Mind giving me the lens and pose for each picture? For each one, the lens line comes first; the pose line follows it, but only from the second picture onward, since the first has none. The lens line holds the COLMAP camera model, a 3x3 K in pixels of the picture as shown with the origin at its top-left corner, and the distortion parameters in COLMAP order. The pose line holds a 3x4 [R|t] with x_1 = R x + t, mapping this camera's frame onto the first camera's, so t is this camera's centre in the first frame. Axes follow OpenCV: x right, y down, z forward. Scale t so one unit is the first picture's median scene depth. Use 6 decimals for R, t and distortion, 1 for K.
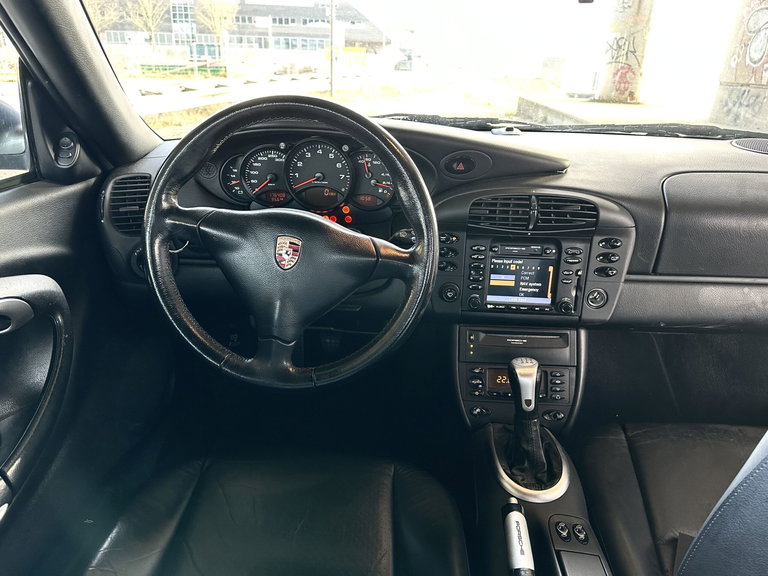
lens RADIAL K [[560.8, 0, 379.3], [0, 560.8, 297.0], [0, 0, 1]] dist [0.048515, -0.018123]
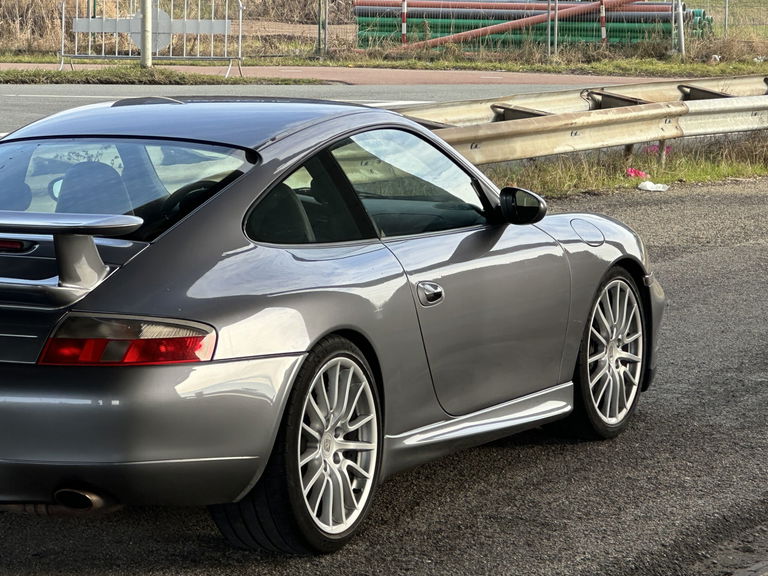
lens RADIAL K [[3232.5, 0, 384.6], [0, 3232.5, 285.2], [0, 0, 1]] dist [-0.240343, 0.000000]
pose [[0.929123, 0.022024, -0.369114, 0.129798], [-0.125816, 0.957494, -0.259569, 0.082898], [0.347708, 0.287612, 0.892401, -0.253317]]
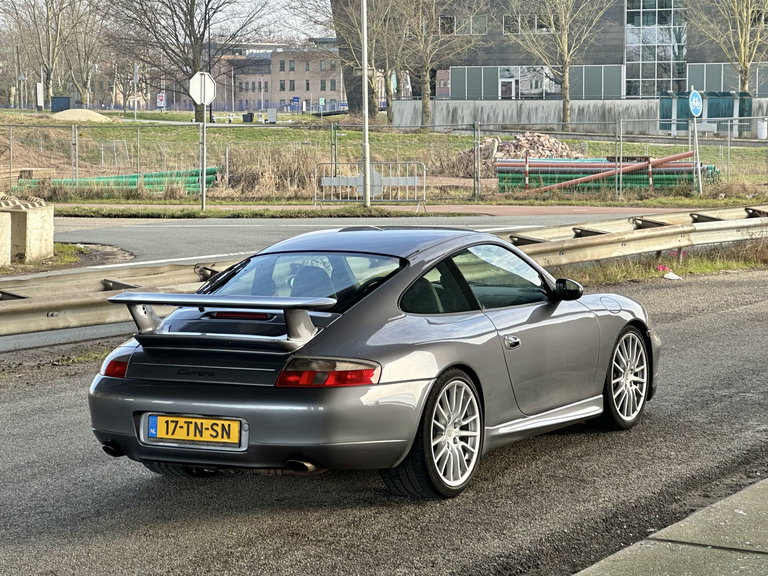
lens RADIAL K [[2009.5, 0, 382.8], [0, 2009.5, 287.4], [0, 0, 1]] dist [0.047794, 0.000000]
pose [[0.900989, 0.001344, -0.433839, 0.140055], [-0.134130, 0.951866, -0.275610, 0.085845], [0.412586, 0.306512, 0.857801, -0.262705]]
